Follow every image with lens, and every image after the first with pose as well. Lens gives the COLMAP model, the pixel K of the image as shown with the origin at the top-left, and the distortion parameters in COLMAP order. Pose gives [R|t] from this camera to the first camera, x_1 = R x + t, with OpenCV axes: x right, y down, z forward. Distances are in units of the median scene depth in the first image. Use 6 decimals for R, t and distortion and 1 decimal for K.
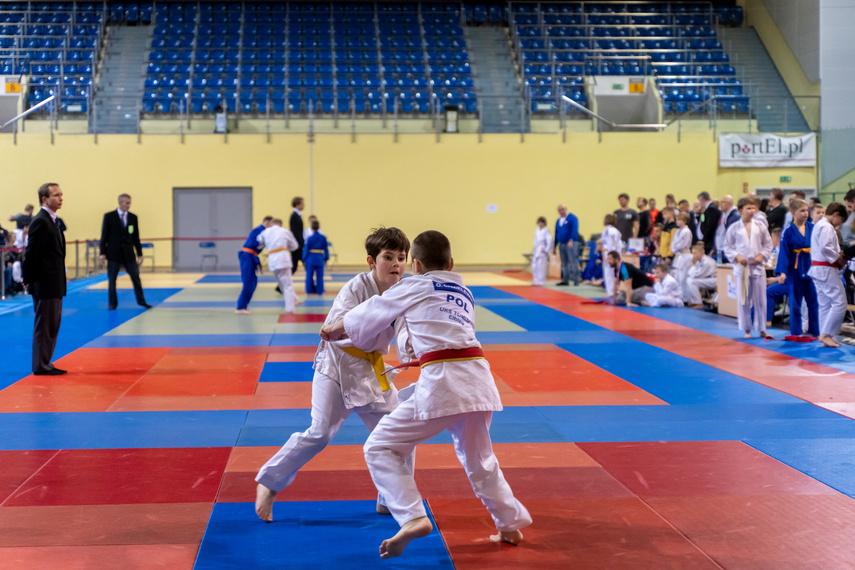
lens RADIAL K [[1648.8, 0, 427.5], [0, 1648.8, 285.0], [0, 0, 1]] dist [0.017467, -0.173379]
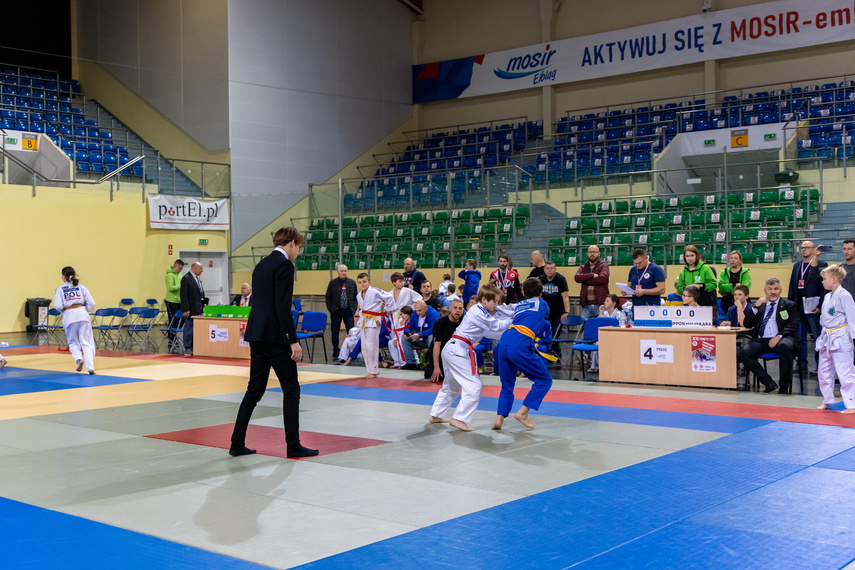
lens RADIAL K [[1035.7, 0, 425.2], [0, 1035.7, 268.5], [0, 0, 1]] dist [0.099874, -0.285608]
pose [[0.692011, 0.003274, 0.721880, -0.158105], [0.035887, 0.998597, -0.038931, -0.017218], [-0.720995, 0.052847, 0.690922, 0.450981]]
